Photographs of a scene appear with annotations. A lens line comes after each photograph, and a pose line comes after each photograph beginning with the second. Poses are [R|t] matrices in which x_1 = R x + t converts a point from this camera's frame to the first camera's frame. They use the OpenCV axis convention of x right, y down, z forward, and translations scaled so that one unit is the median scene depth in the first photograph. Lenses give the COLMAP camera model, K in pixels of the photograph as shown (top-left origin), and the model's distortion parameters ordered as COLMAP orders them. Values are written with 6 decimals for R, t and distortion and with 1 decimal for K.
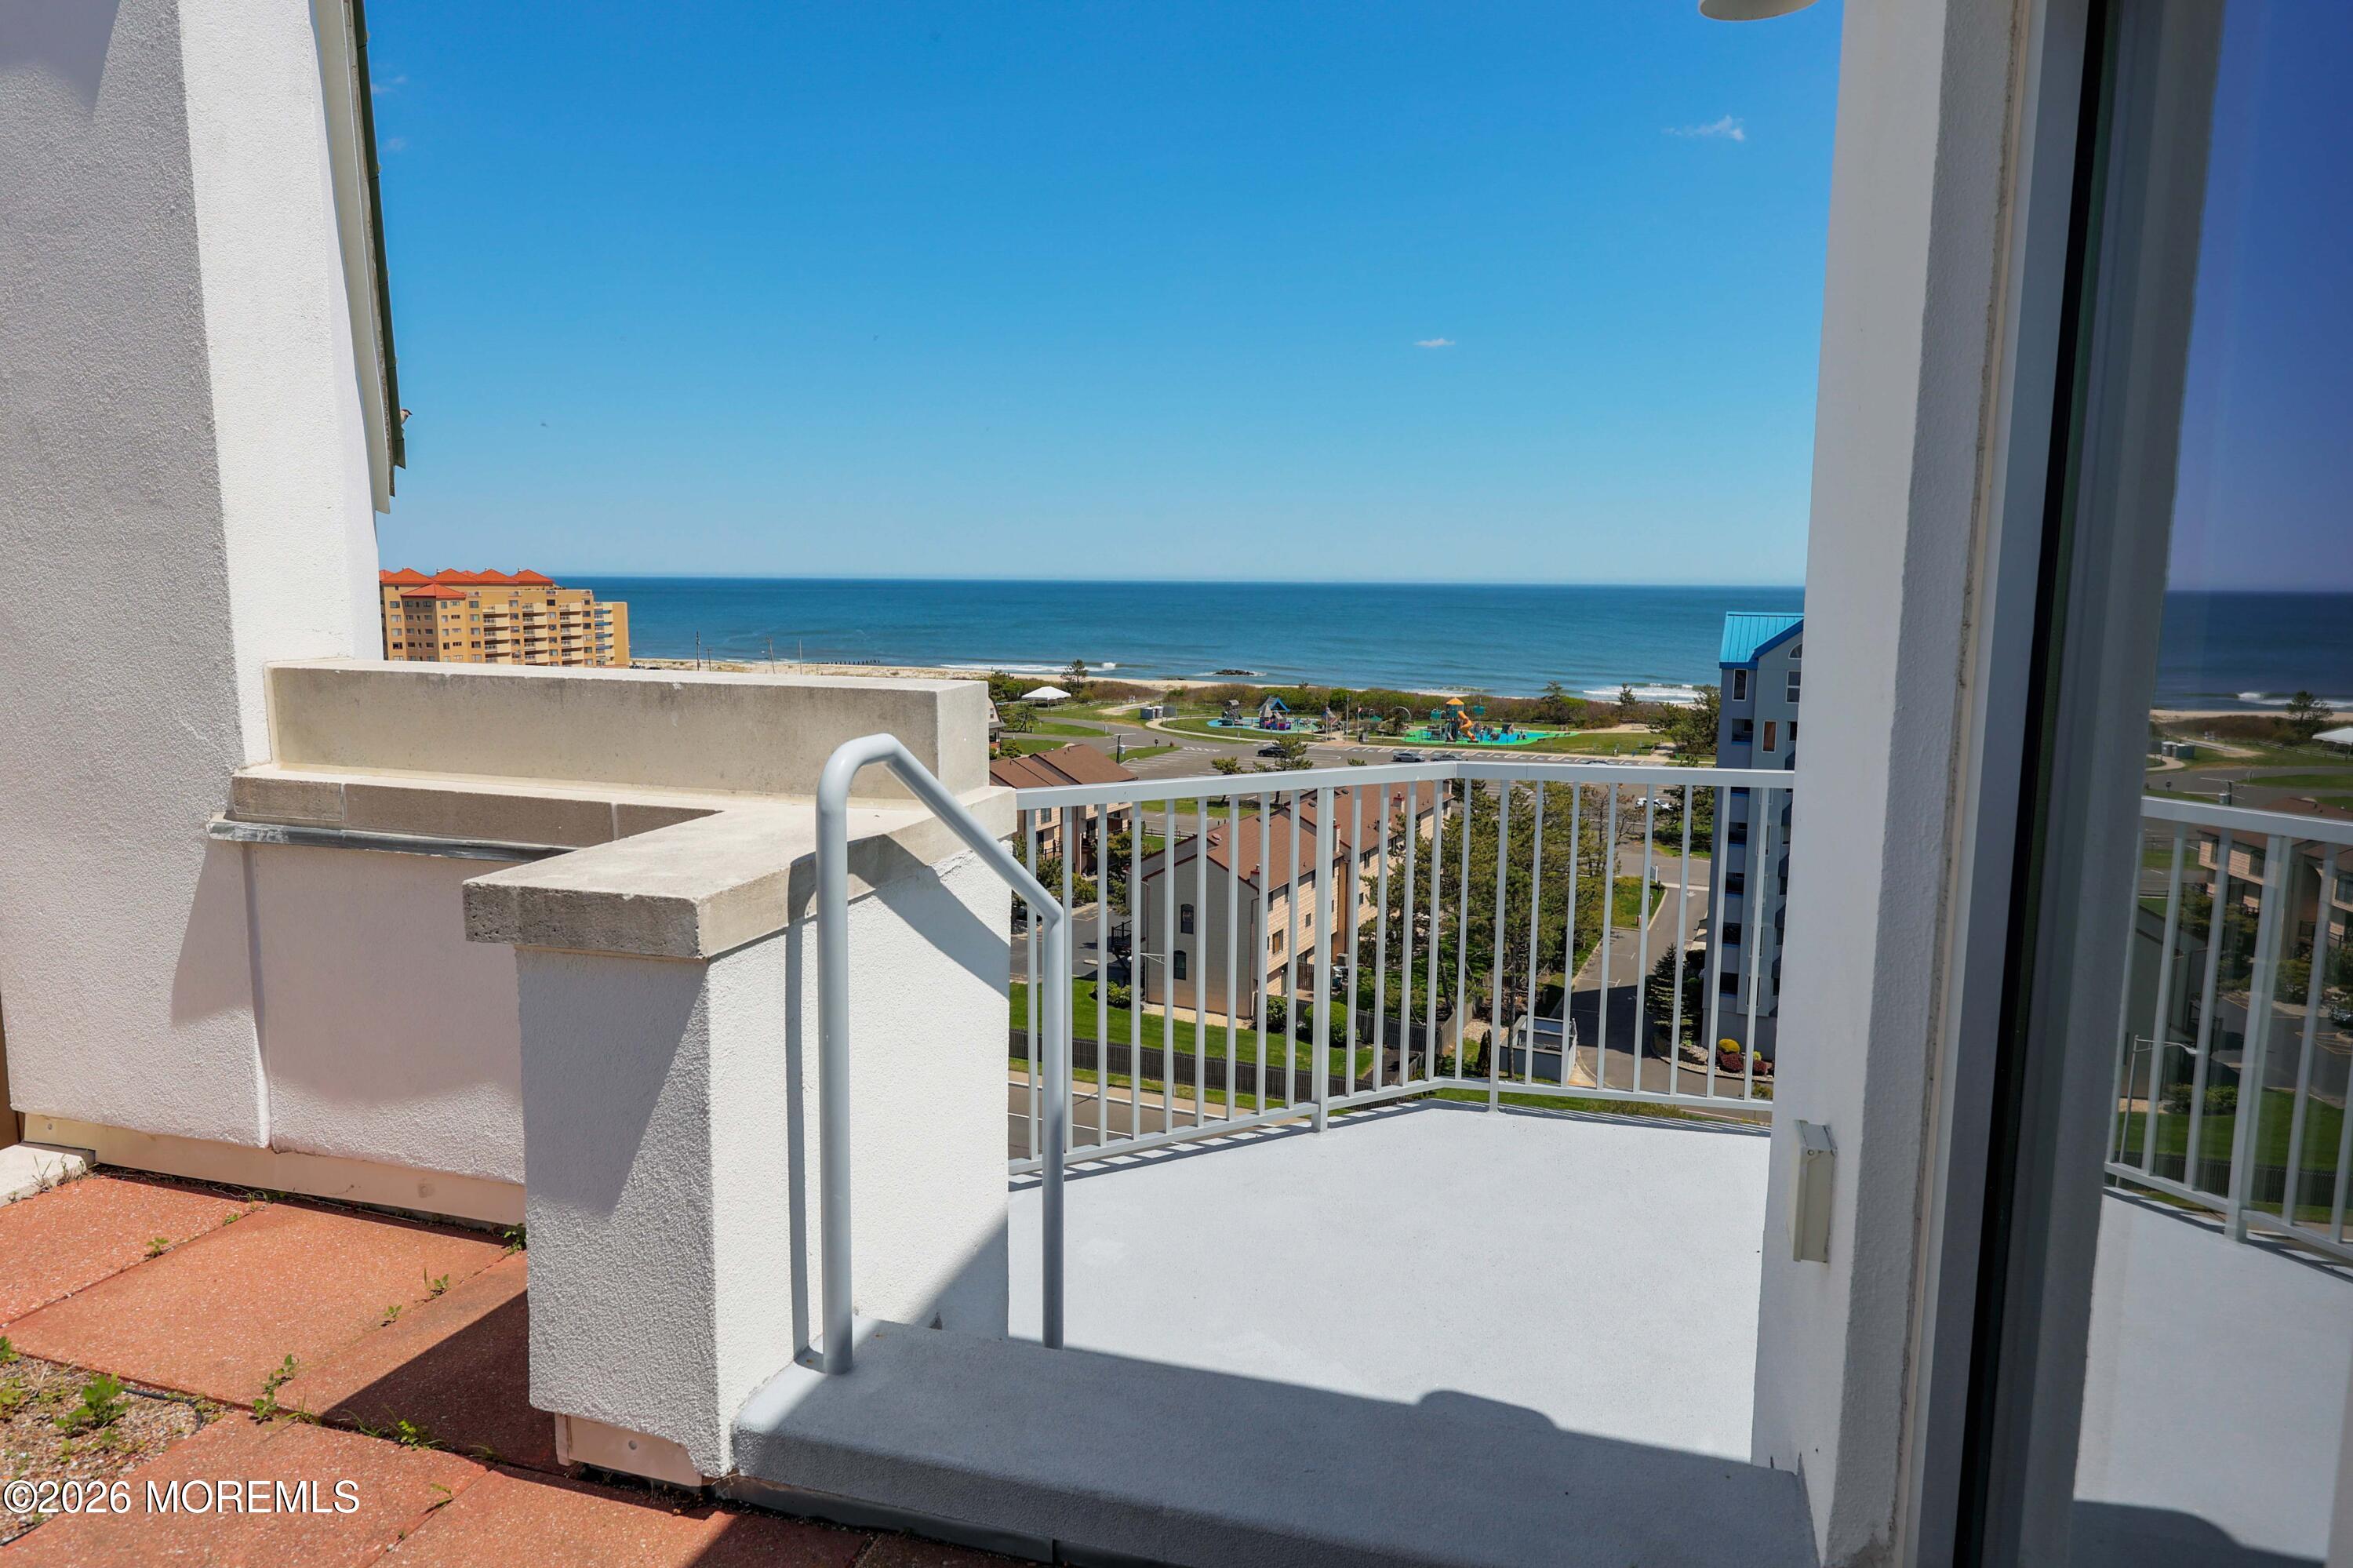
lens RADIAL K [[1471.5, 0, 1176.5], [0, 1471.5, 784.0], [0, 0, 1]] dist [-0.001410, -0.000007]
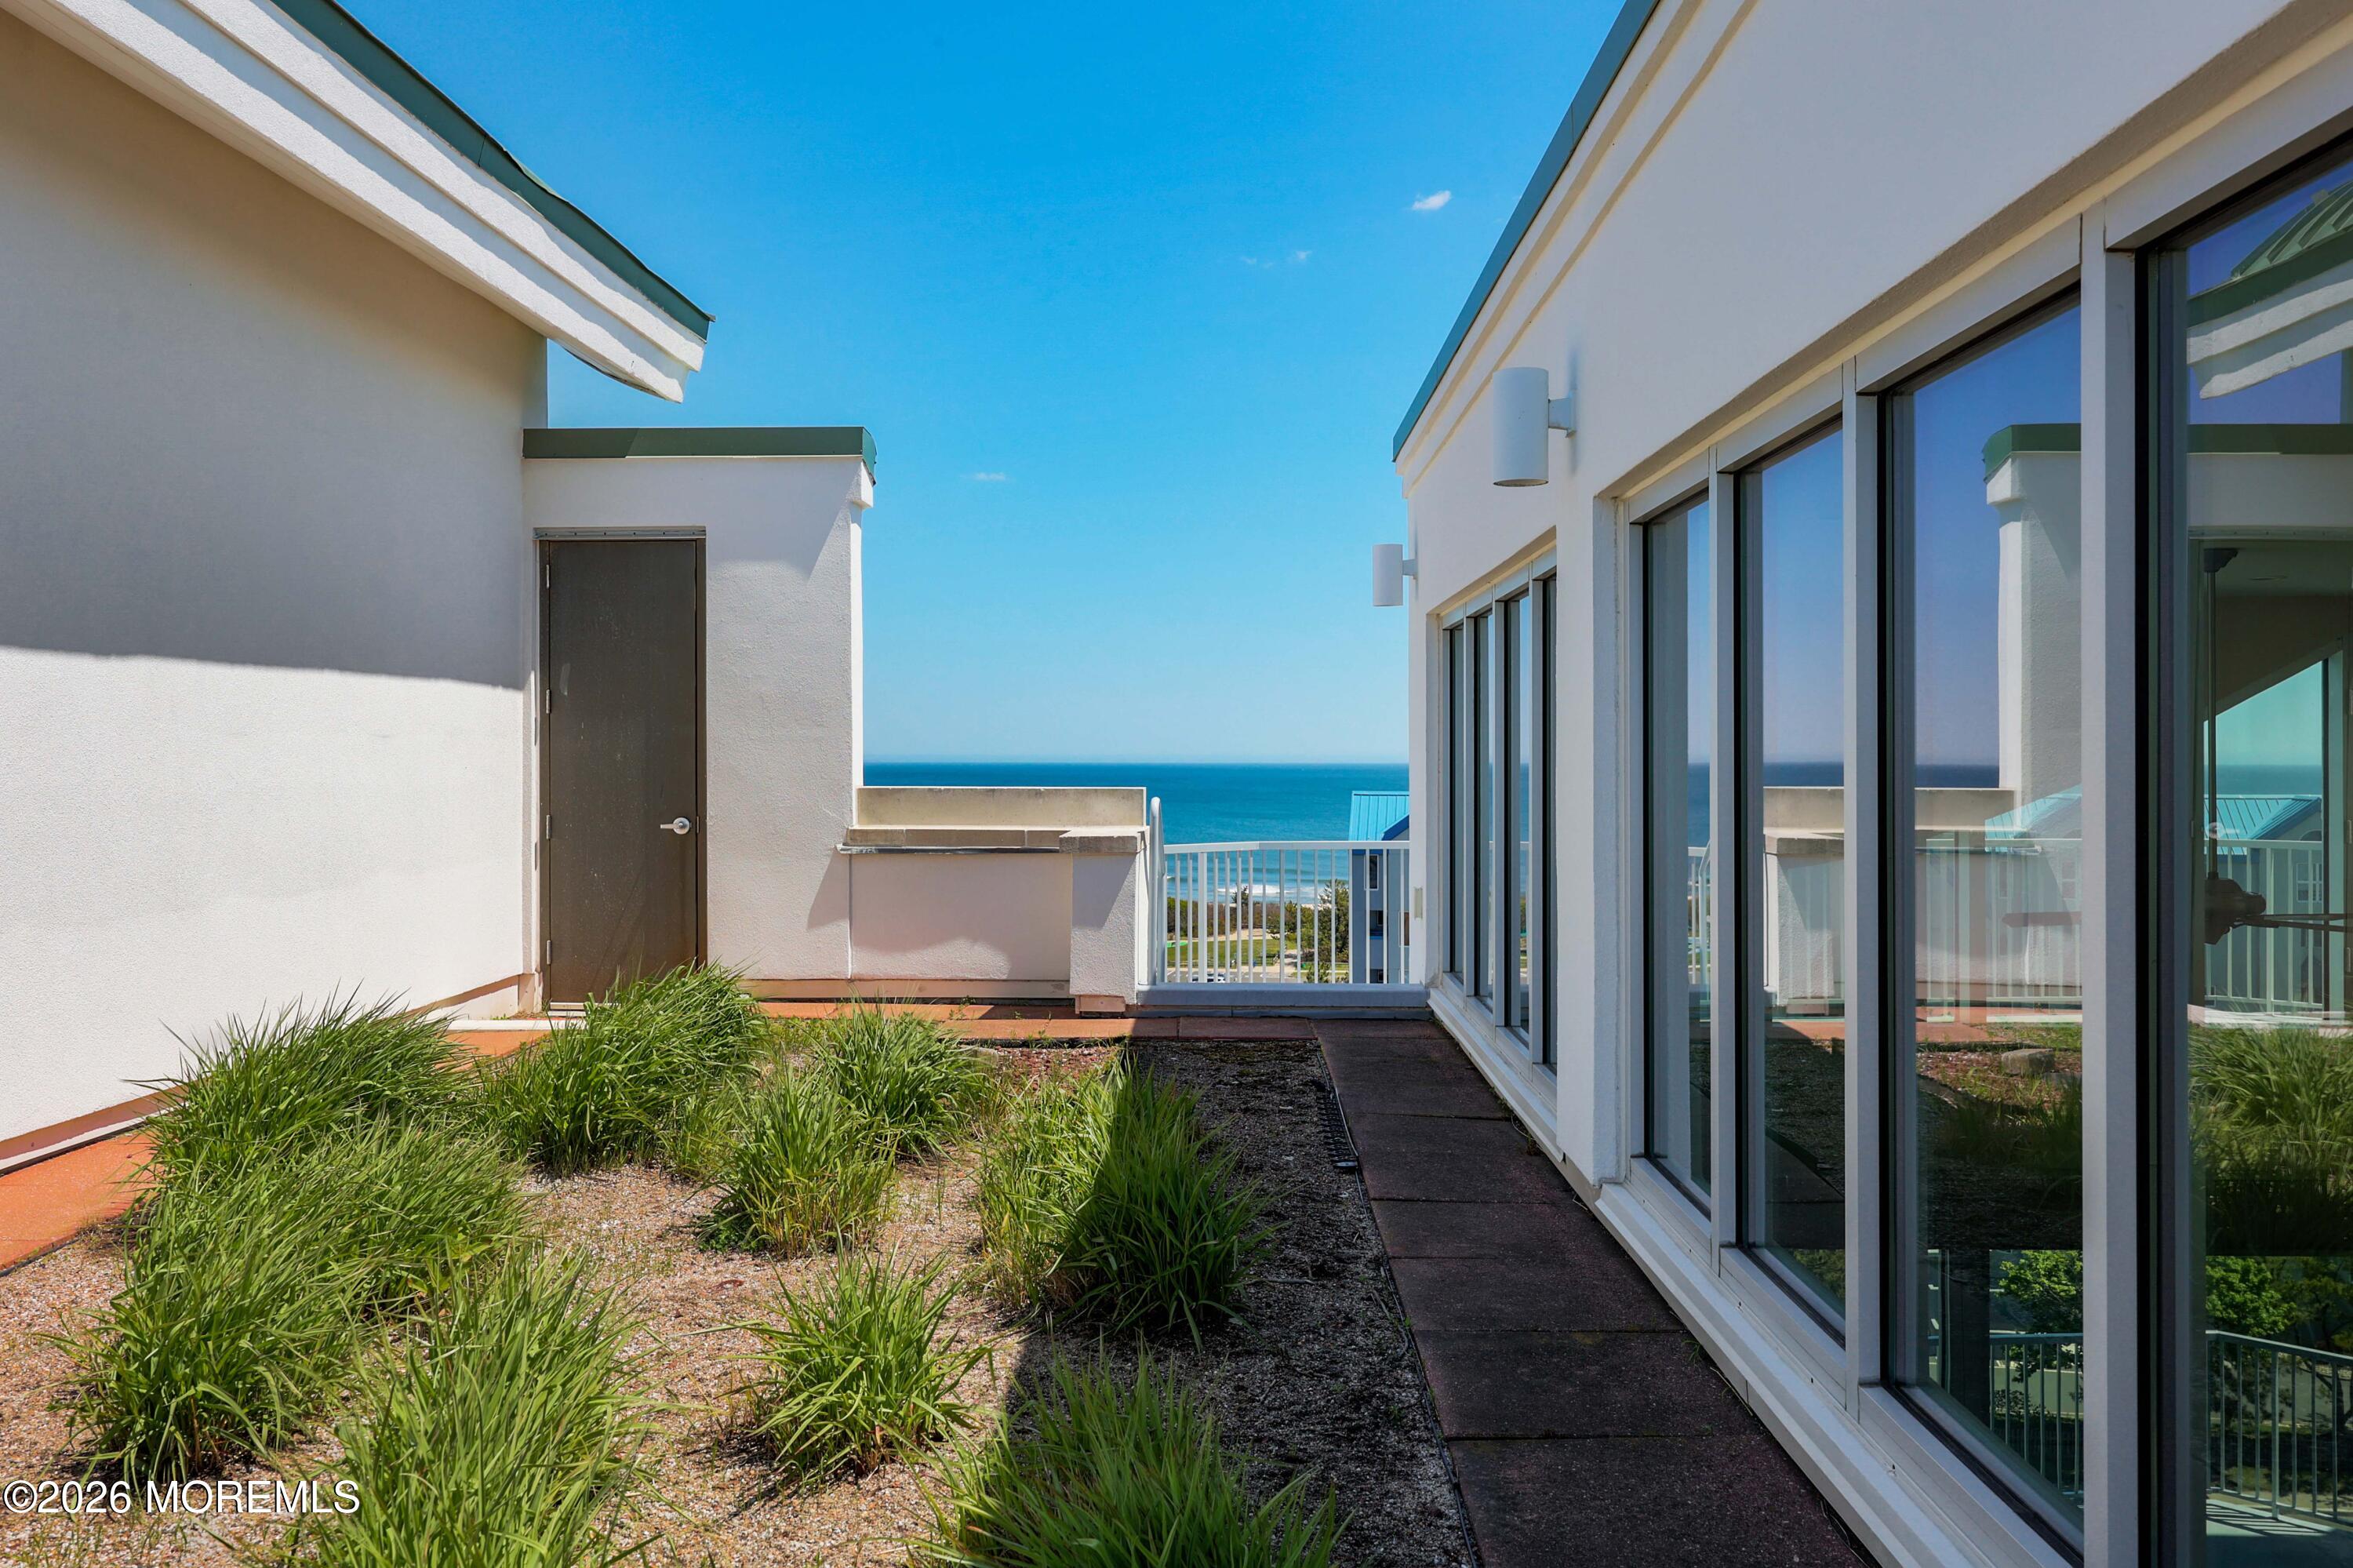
lens RADIAL K [[1972.1, 0, 1176.5], [0, 1972.1, 784.0], [0, 0, 1]] dist [-0.000319, -0.000041]
pose [[0.963477, -0.007705, 0.267680, -0.990800], [0.041989, 0.991568, -0.122593, 0.357182], [-0.264478, 0.129355, 0.955677, -2.425257]]
